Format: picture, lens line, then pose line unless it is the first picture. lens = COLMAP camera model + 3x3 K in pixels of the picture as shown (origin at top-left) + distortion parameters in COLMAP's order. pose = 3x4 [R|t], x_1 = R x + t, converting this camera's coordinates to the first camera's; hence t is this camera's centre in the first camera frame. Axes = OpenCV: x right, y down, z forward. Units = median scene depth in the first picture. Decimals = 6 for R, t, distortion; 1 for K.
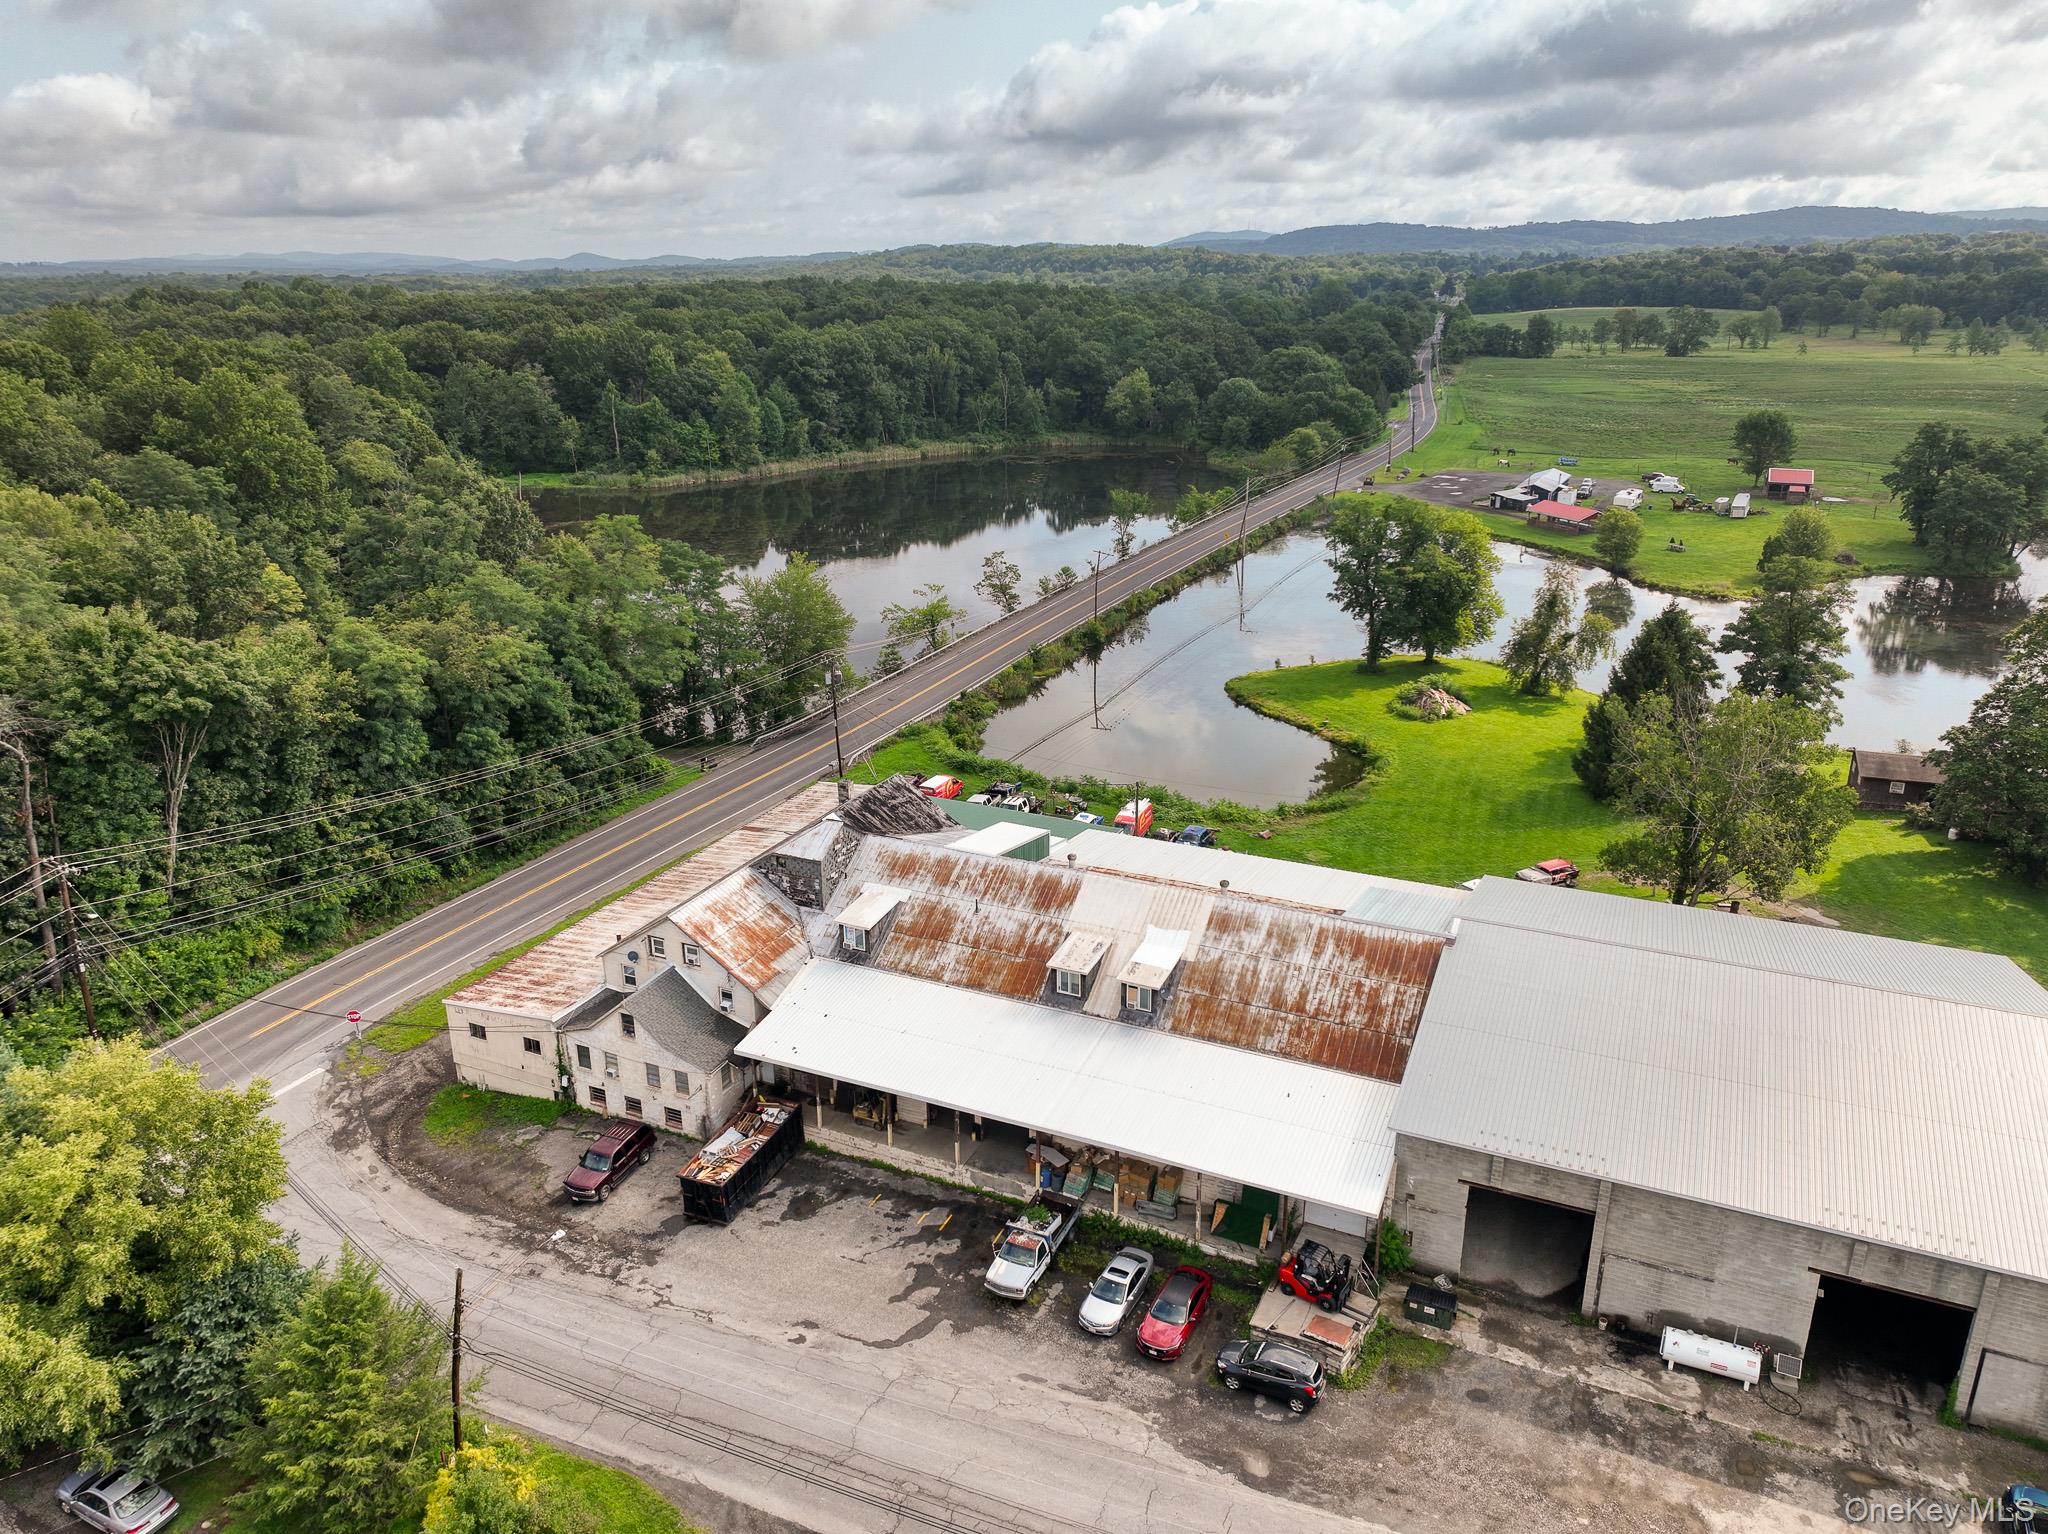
lens RADIAL K [[1437.6, 0, 1033.5], [0, 1437.6, 761.3], [0, 0, 1]] dist [0.003860, 0.007845]
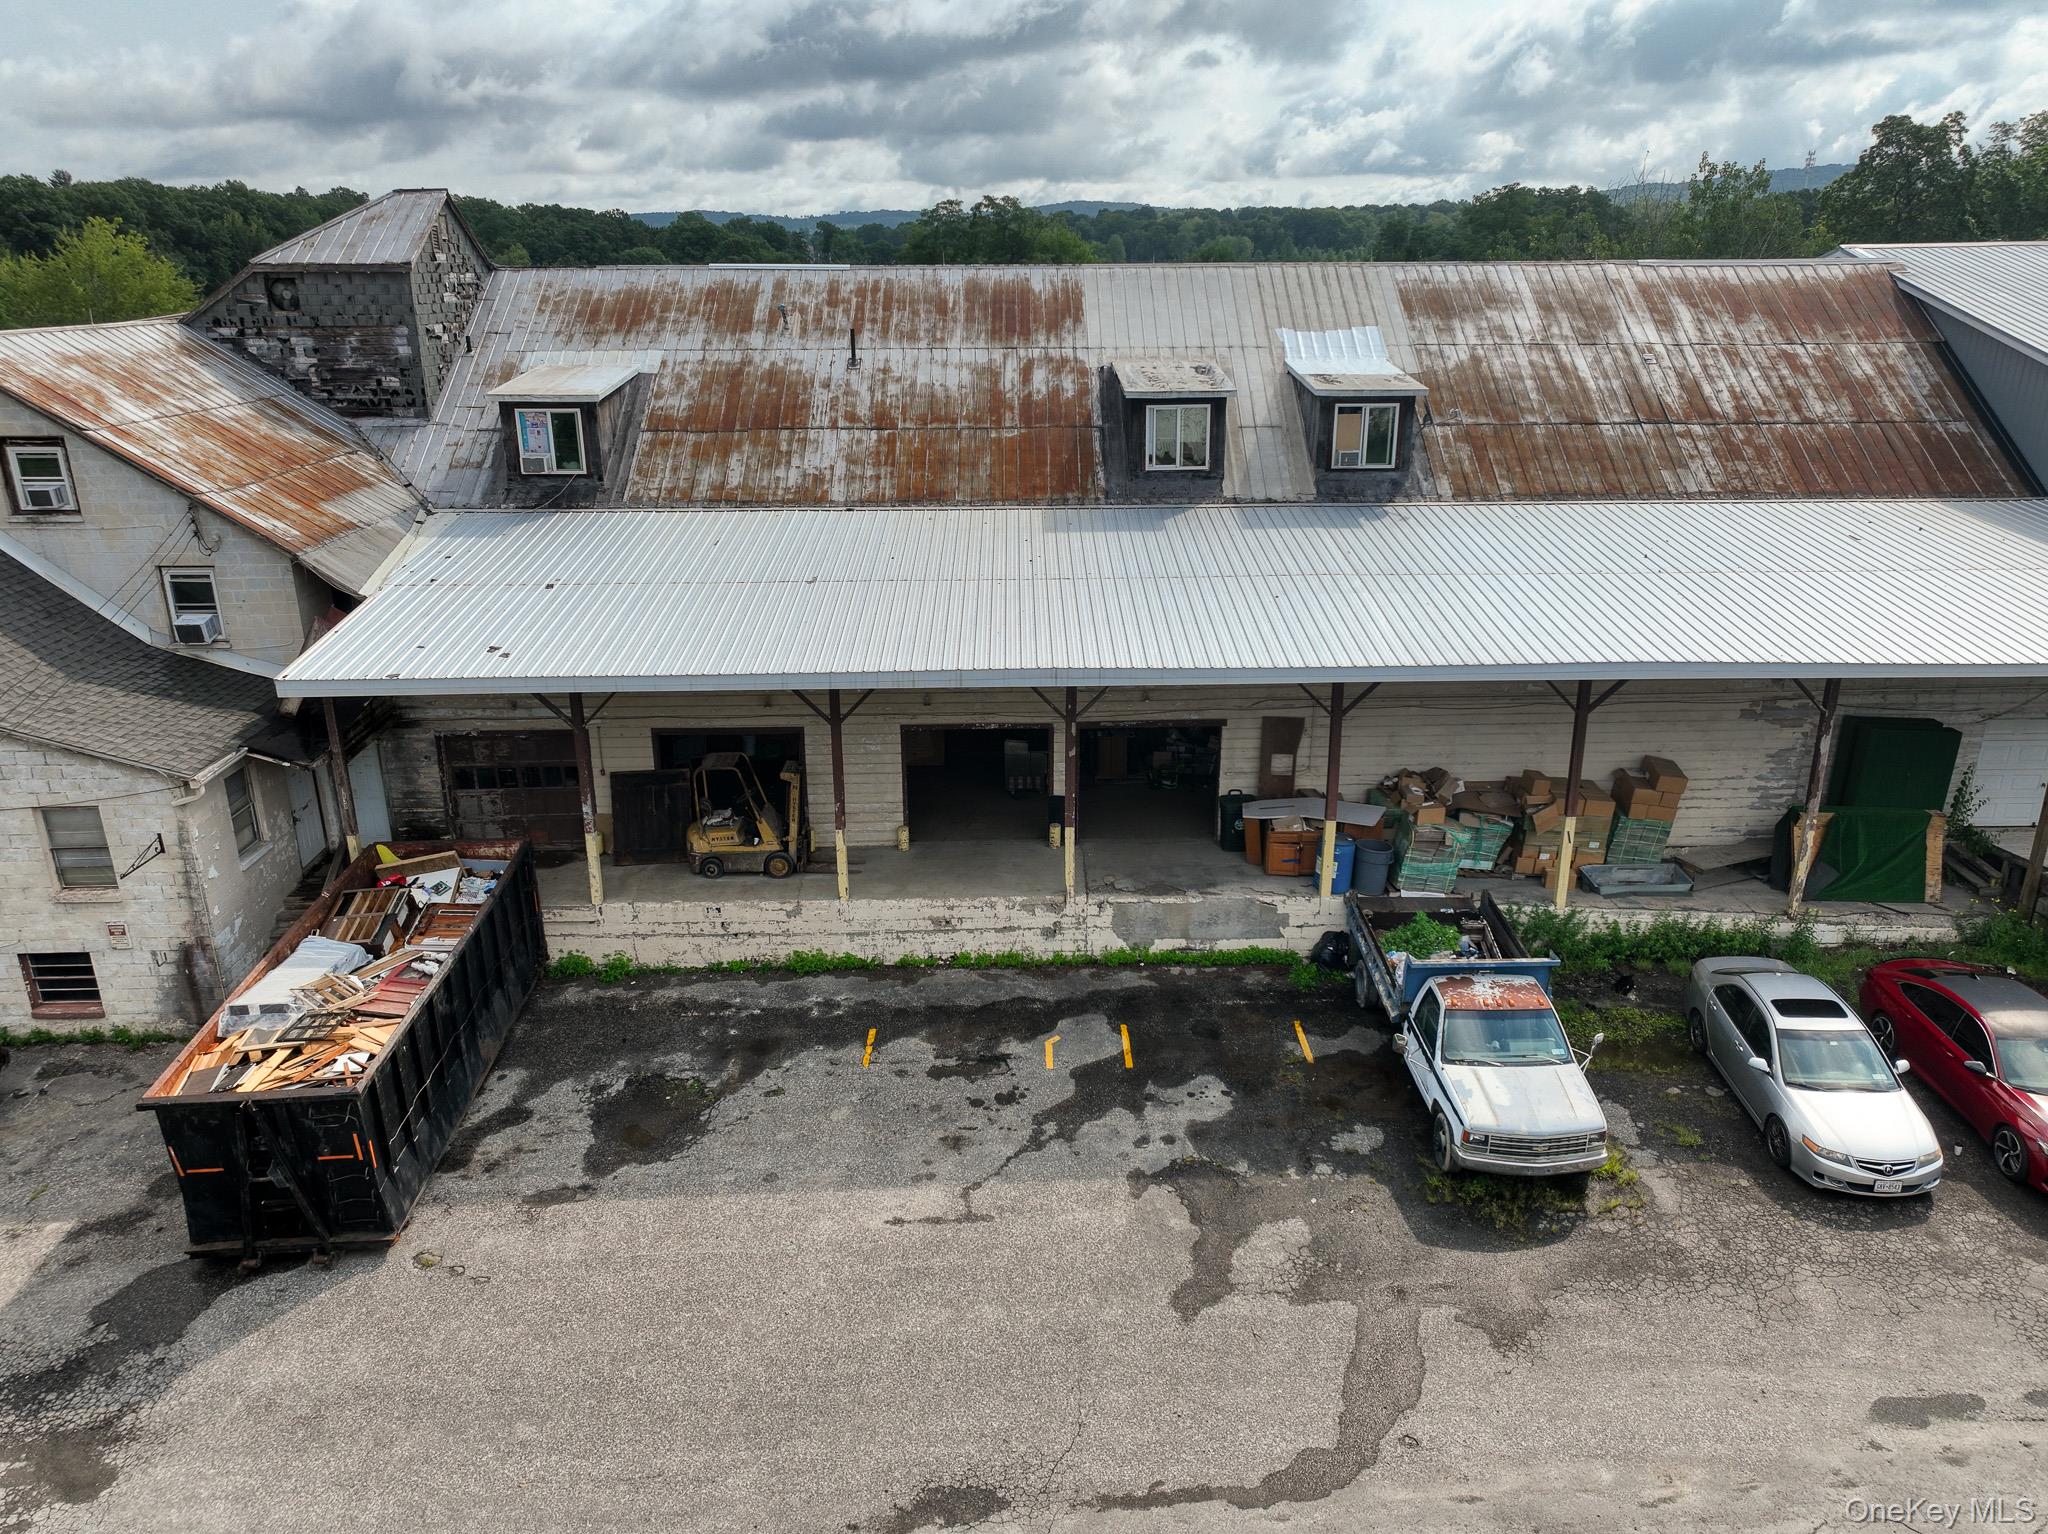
lens RADIAL K [[1437.6, 0, 1033.5], [0, 1437.6, 761.3], [0, 0, 1]] dist [0.003860, 0.007845]
pose [[0.904048, -0.143465, 0.402635, -0.185977], [0.144029, 0.989147, 0.029056, 0.226889], [-0.402433, 0.031723, 0.914900, 0.658554]]
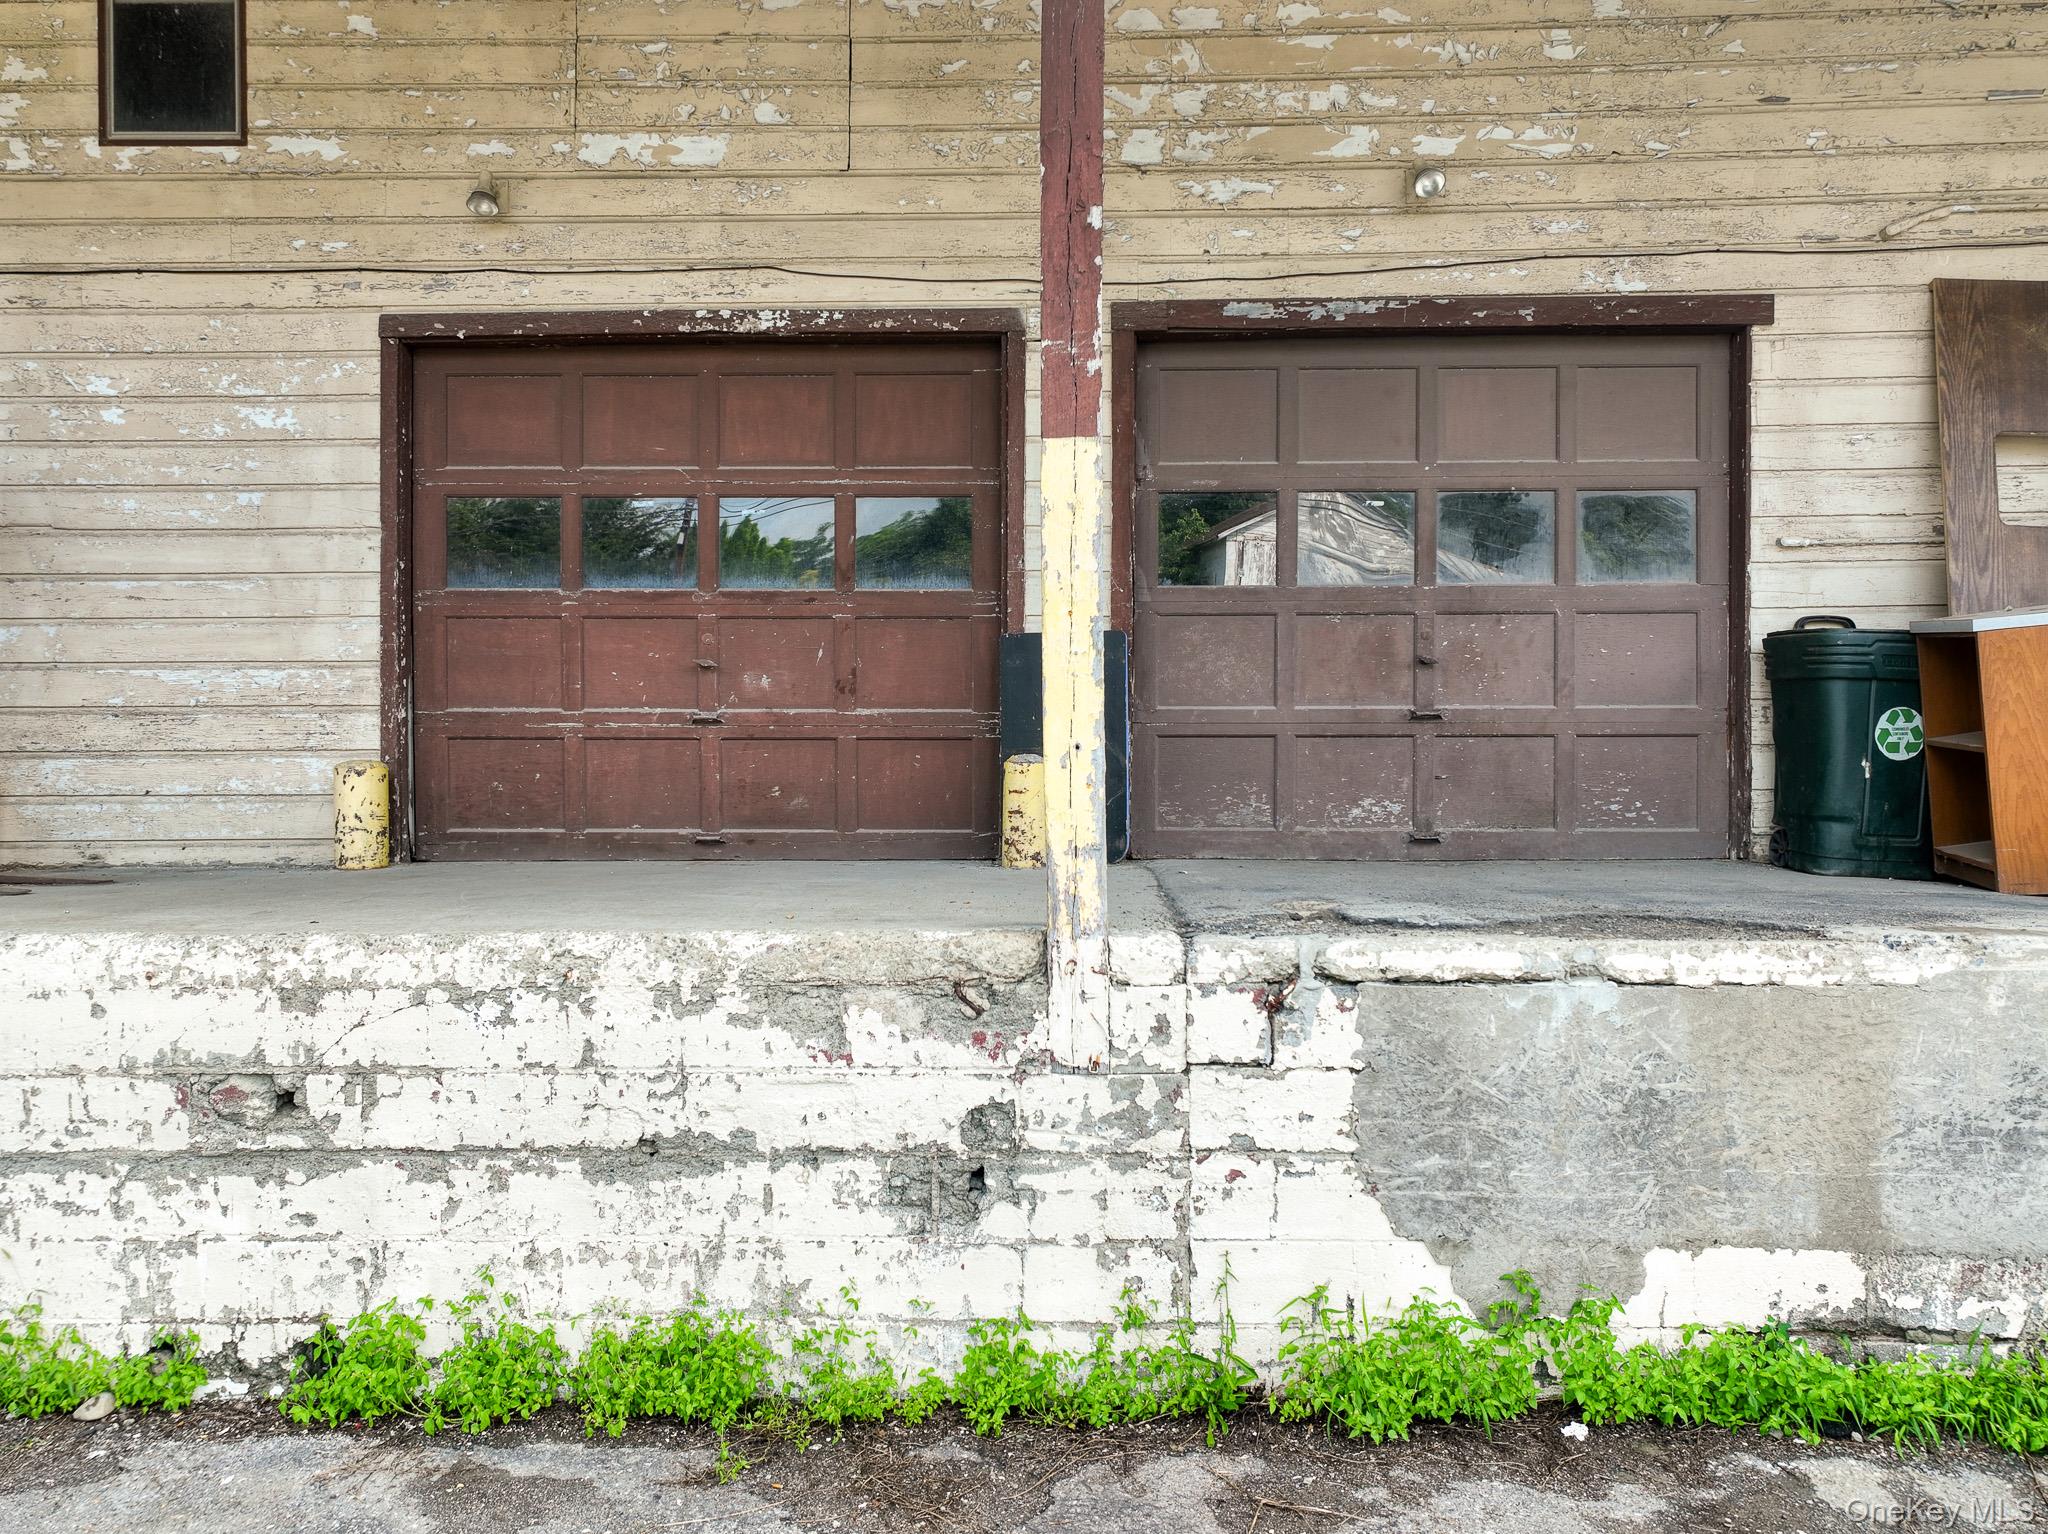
lens RADIAL K [[1456.3, 0, 1030.0], [0, 1456.3, 752.8], [0, 0, 1]] dist [0.000994, 0.004720]
pose [[0.922126, 0.002136, 0.386883, -0.071873], [0.126506, 0.943352, -0.306731, 0.277807], [-0.365622, 0.331788, 0.869619, 0.910768]]
